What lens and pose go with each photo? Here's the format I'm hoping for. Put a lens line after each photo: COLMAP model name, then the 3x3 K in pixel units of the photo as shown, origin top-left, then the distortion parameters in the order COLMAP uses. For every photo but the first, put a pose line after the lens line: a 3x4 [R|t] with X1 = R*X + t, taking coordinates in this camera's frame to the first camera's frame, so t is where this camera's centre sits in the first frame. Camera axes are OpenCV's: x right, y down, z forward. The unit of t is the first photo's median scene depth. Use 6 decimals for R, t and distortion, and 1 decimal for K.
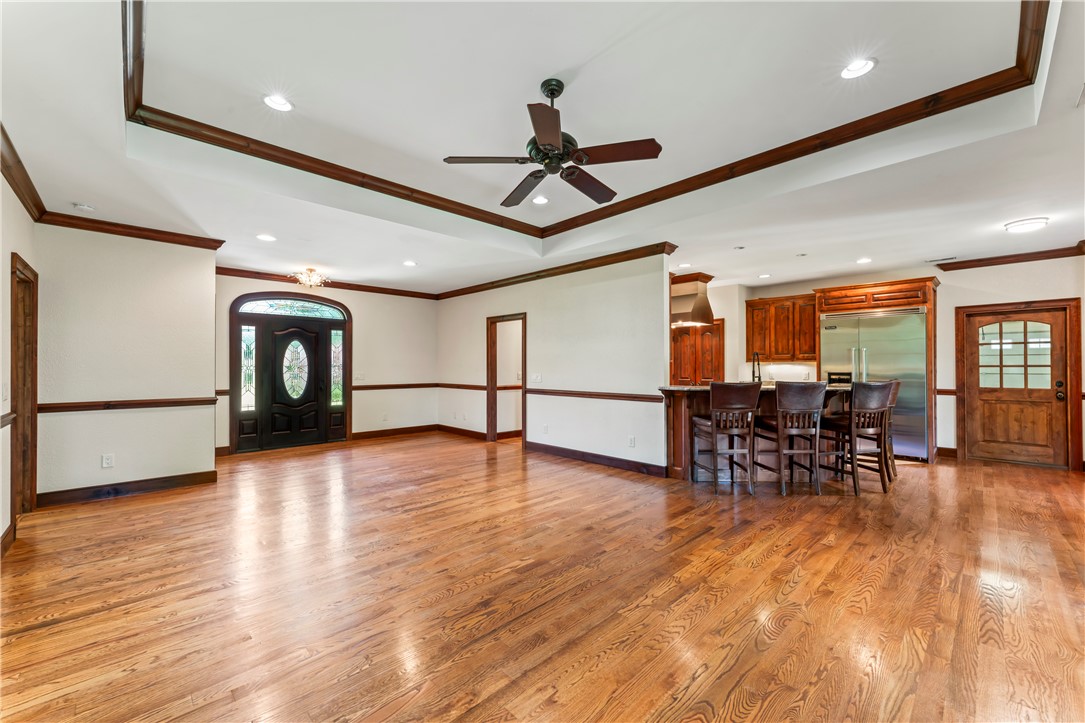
lens RADIAL K [[430.4, 0, 511.4], [0, 430.4, 362.9], [0, 0, 1]] dist [-0.000866, 0.000325]
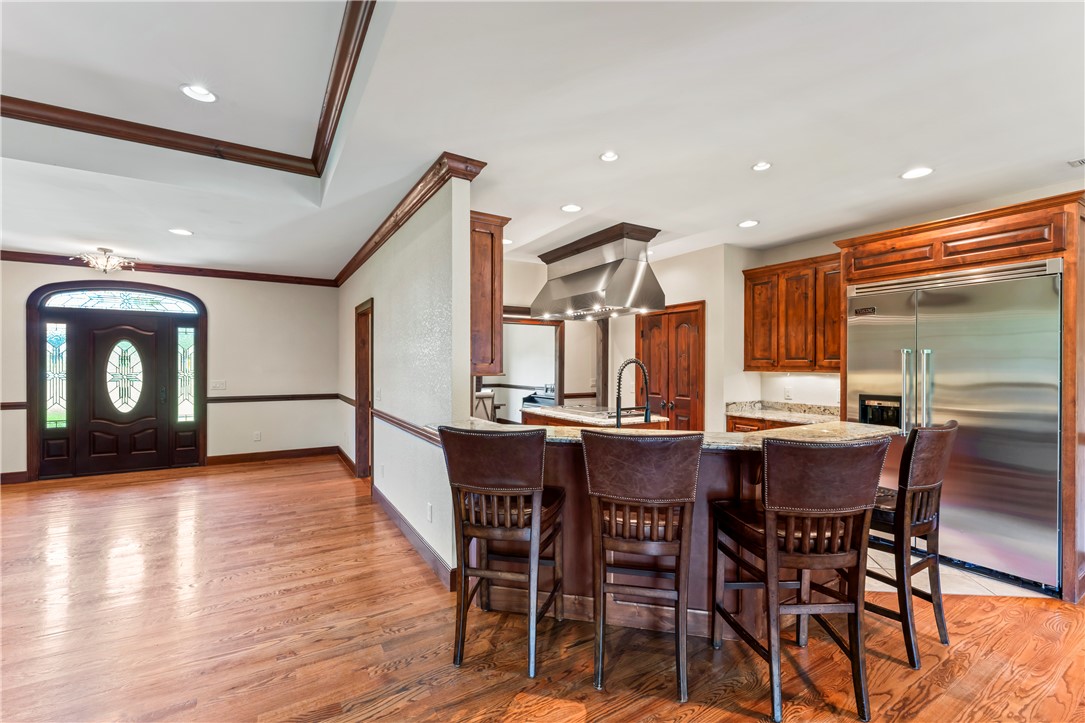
lens RADIAL K [[460.5, 0, 519.1], [0, 460.5, 367.8], [0, 0, 1]] dist [0.002420, 0.000600]
pose [[0.977253, 0.005826, -0.211998, 0.402715], [-0.002472, 0.999868, 0.016082, -0.017455], [0.212064, -0.015192, 0.977138, 0.314879]]
